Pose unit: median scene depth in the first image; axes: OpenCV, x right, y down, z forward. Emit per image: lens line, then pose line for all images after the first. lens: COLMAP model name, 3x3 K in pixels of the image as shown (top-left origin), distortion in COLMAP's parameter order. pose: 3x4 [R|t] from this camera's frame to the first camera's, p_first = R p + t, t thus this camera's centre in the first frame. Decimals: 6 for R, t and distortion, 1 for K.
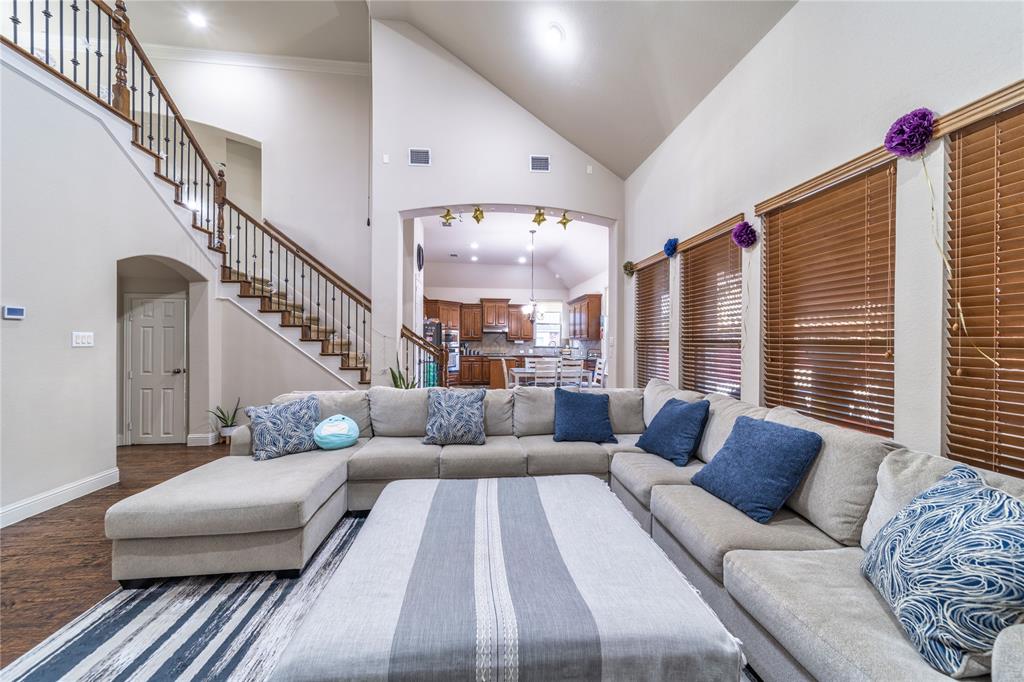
lens RADIAL K [[367.1, 0, 512.0], [0, 367.1, 341.0], [0, 0, 1]] dist [0.006394, -0.000067]
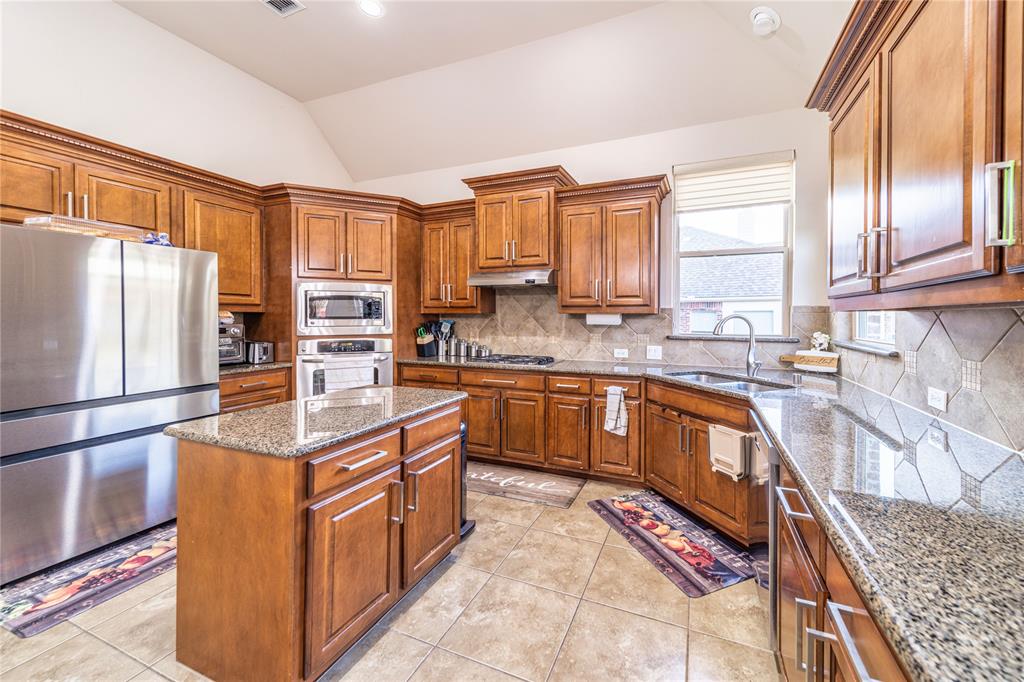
lens RADIAL K [[408.5, 0, 511.3], [0, 408.5, 313.3], [0, 0, 1]] dist [0.000422, 0.000013]
pose [[0.873328, 0.001207, -0.487131, 0.281730], [0.002912, 0.999966, 0.007699, -0.011822], [0.487124, -0.008142, 0.873295, 1.803622]]
